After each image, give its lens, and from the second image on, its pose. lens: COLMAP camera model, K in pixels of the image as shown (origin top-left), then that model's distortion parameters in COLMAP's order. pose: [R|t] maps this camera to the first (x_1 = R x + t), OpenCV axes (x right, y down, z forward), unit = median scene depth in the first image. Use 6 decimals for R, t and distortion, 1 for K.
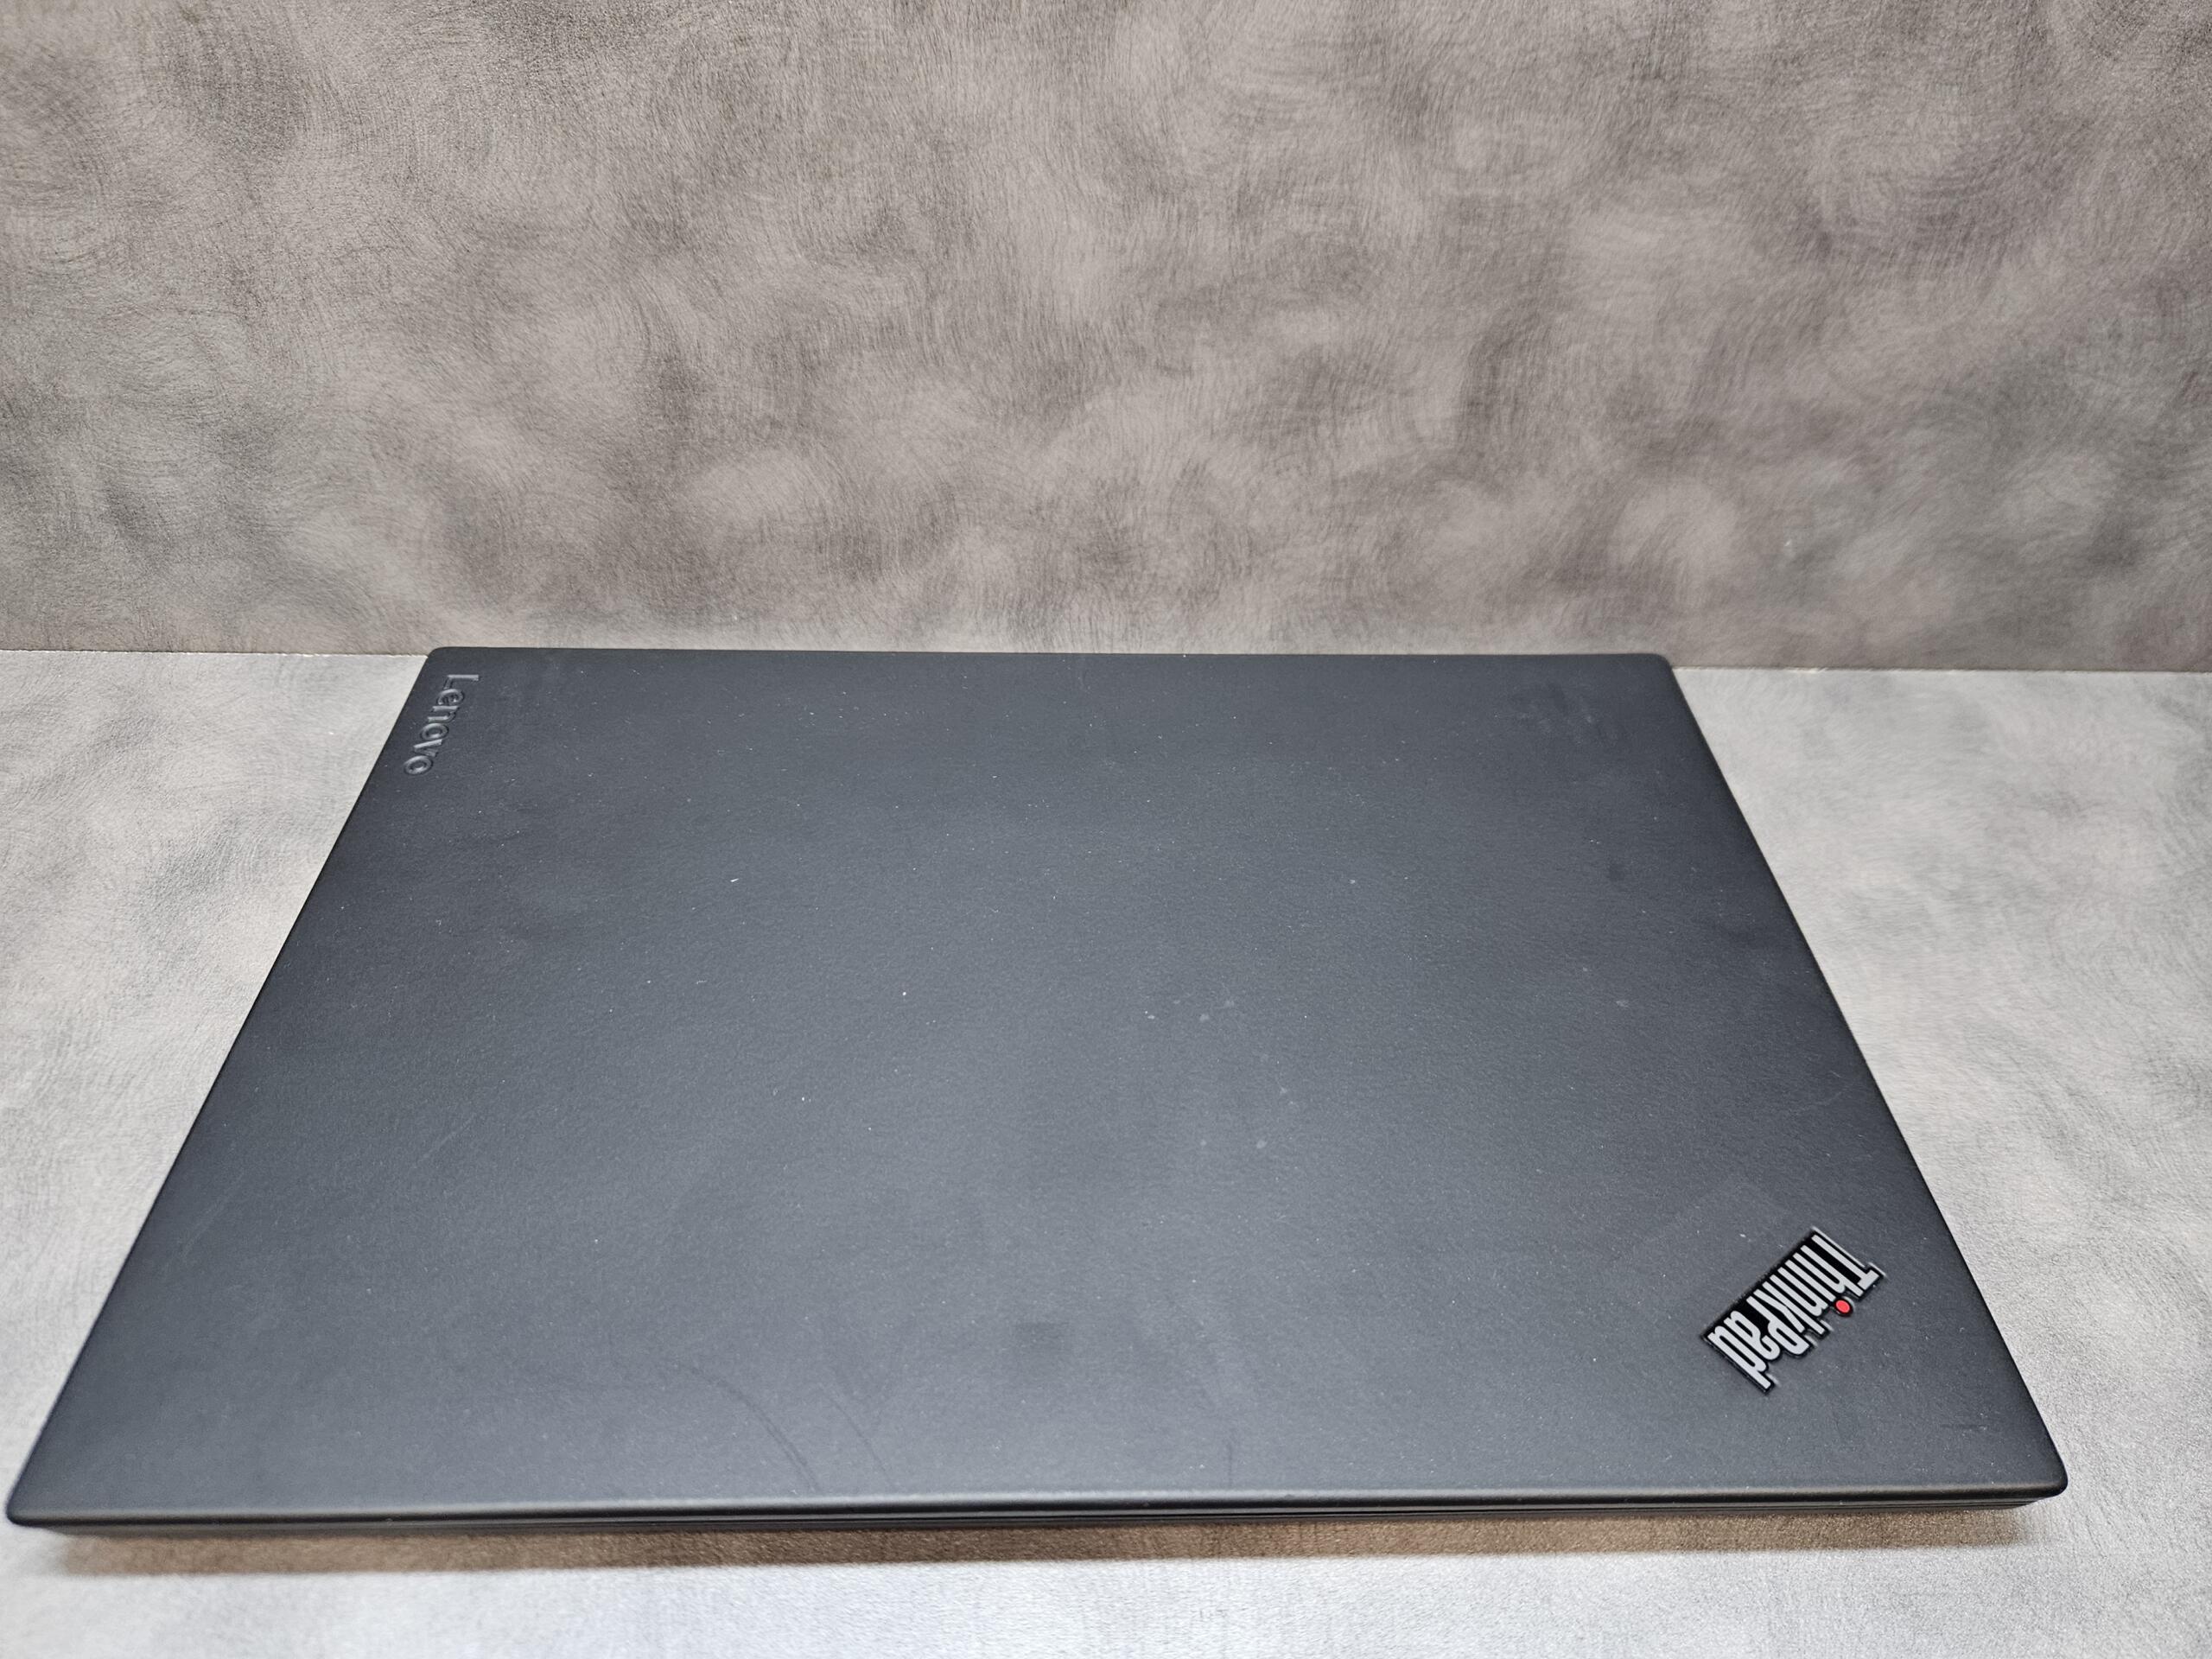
lens RADIAL K [[1519.4, 0, 1109.4], [0, 1519.4, 835.1], [0, 0, 1]] dist [0.028328, -0.040552]
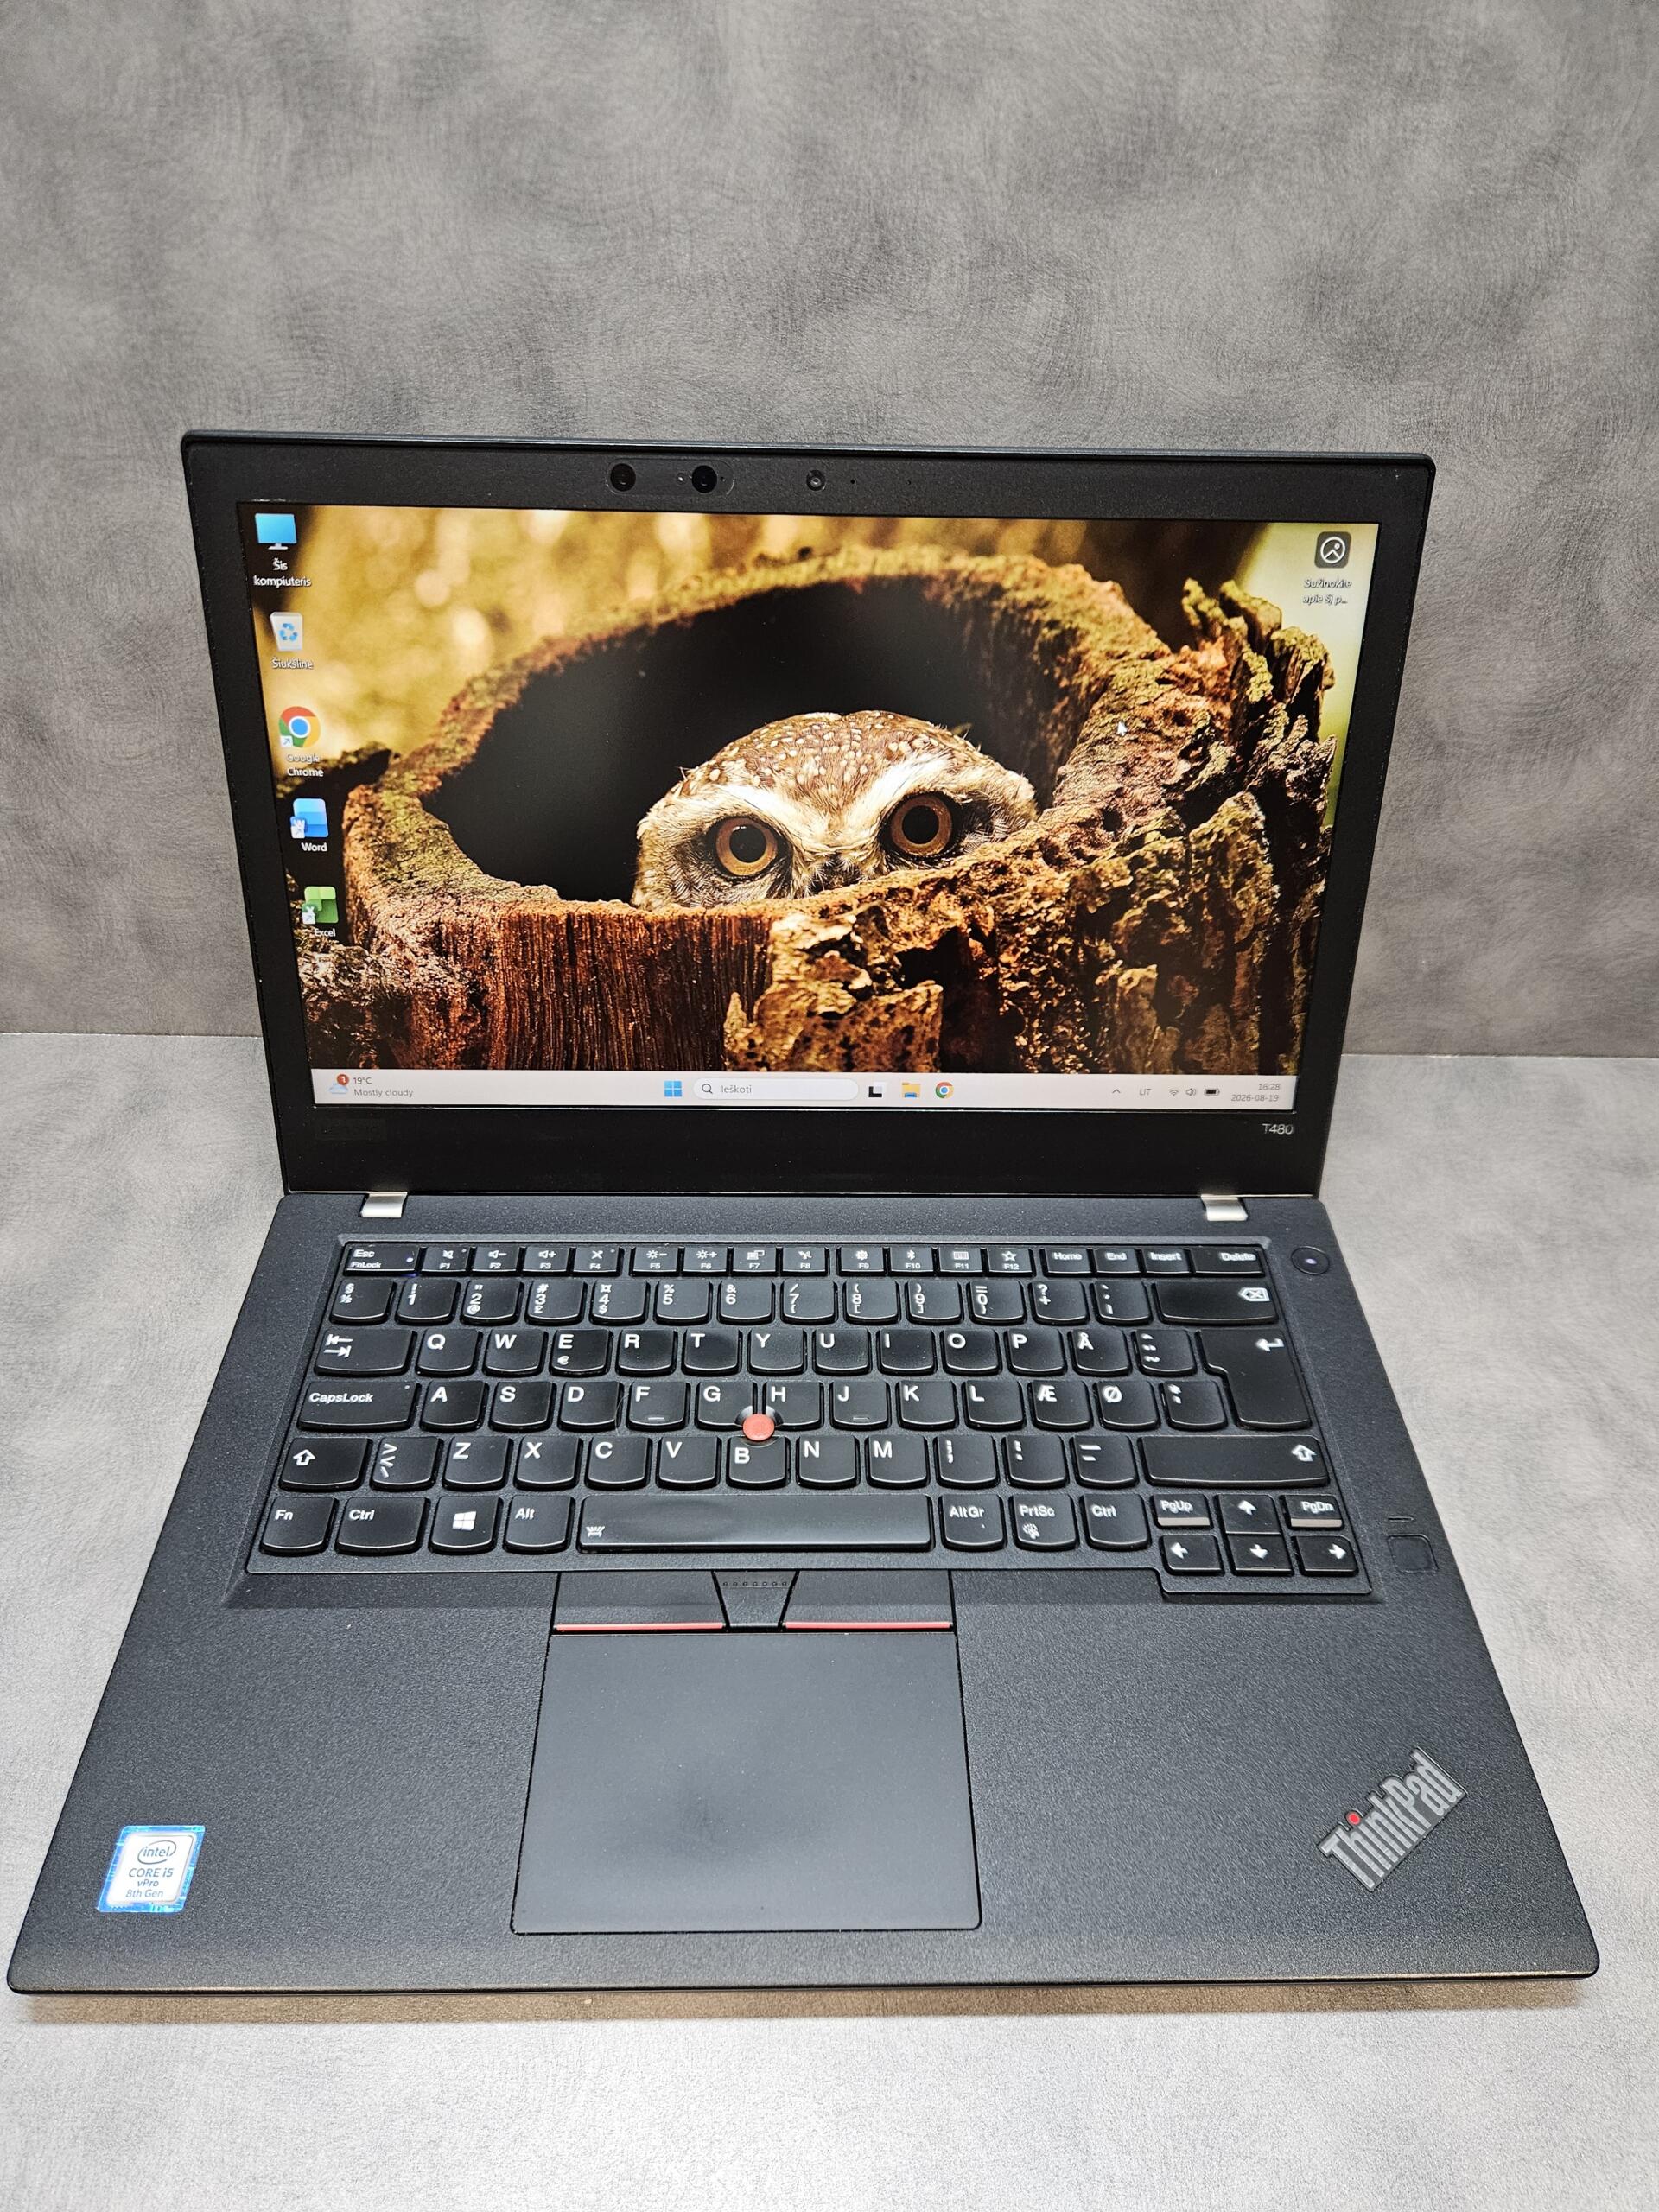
lens RADIAL K [[1519.4, 0, 827.0], [0, 1519.4, 1116.3], [0, 0, 1]] dist [0.028328, -0.040552]
pose [[0.999846, 0.007146, -0.016009, -0.042153], [-0.007335, 0.999903, -0.011822, -0.046730], [0.015923, 0.011938, 0.999802, -0.332323]]
